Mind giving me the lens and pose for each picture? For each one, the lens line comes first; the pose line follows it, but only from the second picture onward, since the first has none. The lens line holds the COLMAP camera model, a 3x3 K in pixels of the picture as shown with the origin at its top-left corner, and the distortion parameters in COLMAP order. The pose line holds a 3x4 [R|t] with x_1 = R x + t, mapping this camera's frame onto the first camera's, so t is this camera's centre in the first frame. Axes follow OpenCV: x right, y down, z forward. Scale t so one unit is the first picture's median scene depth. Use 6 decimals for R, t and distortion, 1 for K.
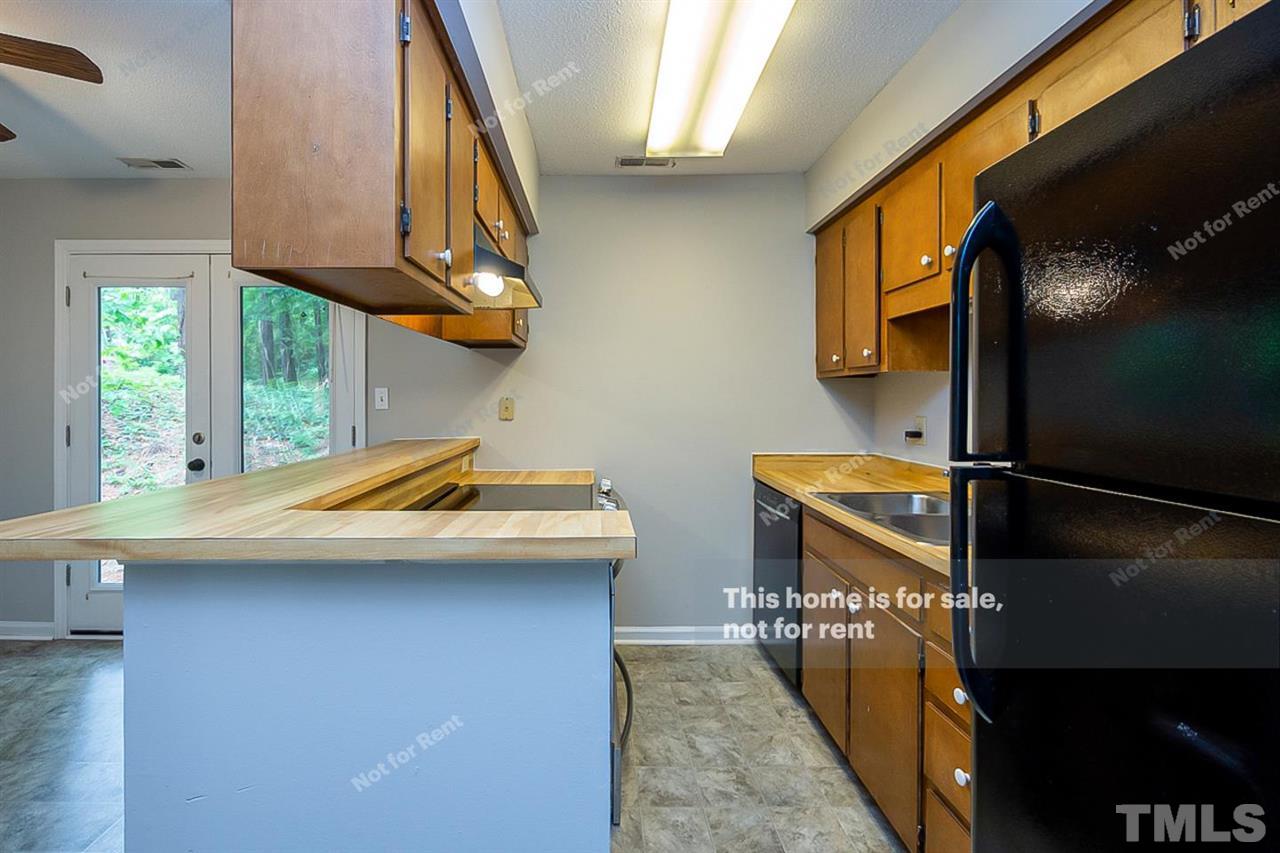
lens RADIAL K [[586.3, 0, 596.6], [0, 586.3, 406.1], [0, 0, 1]] dist [-0.002074, -0.000449]
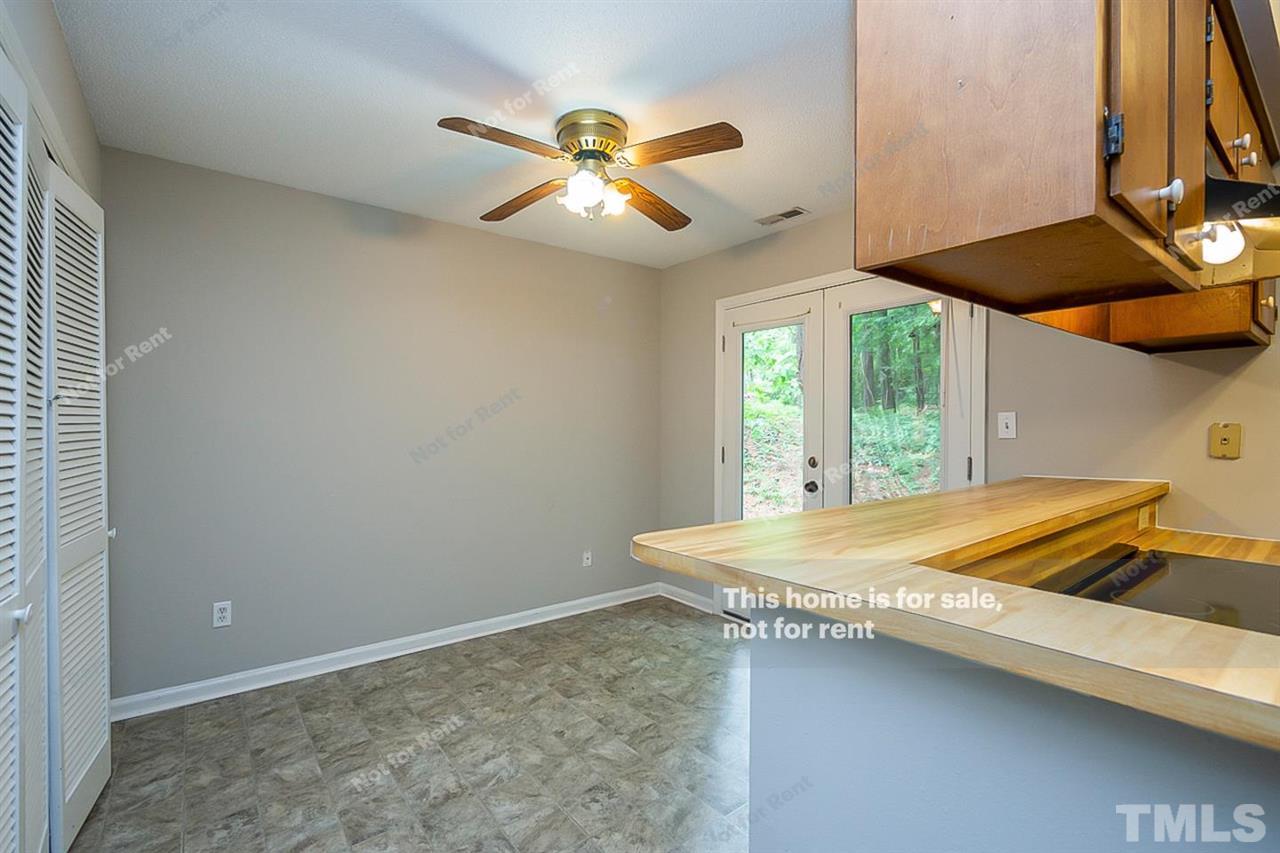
lens RADIAL K [[582.8, 0, 633.2], [0, 582.8, 422.5], [0, 0, 1]] dist [-0.001220, -0.000036]
pose [[0.626402, -0.003646, -0.779492, -0.057637], [-0.010342, 0.999862, -0.012988, -0.000605], [0.779431, 0.016197, 0.626278, 0.078258]]
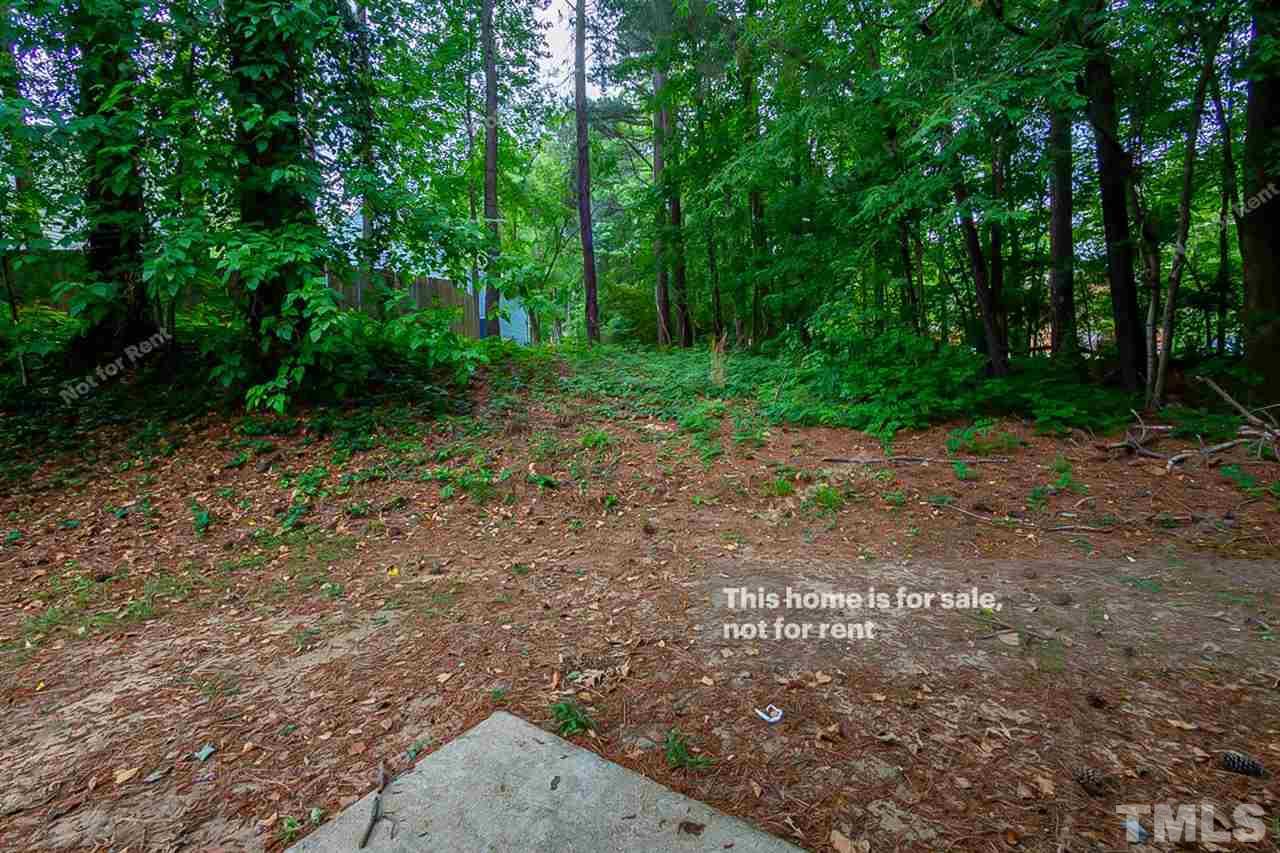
lens RADIAL K [[582.8, 0, 633.2], [0, 582.8, 422.5], [0, 0, 1]] dist [-0.001220, -0.000036]
pose [[0.833908, 0.027539, -0.551216, -0.818553], [0.013214, 0.997472, 0.069825, 0.055048], [0.551745, -0.065512, 0.831436, 1.737607]]
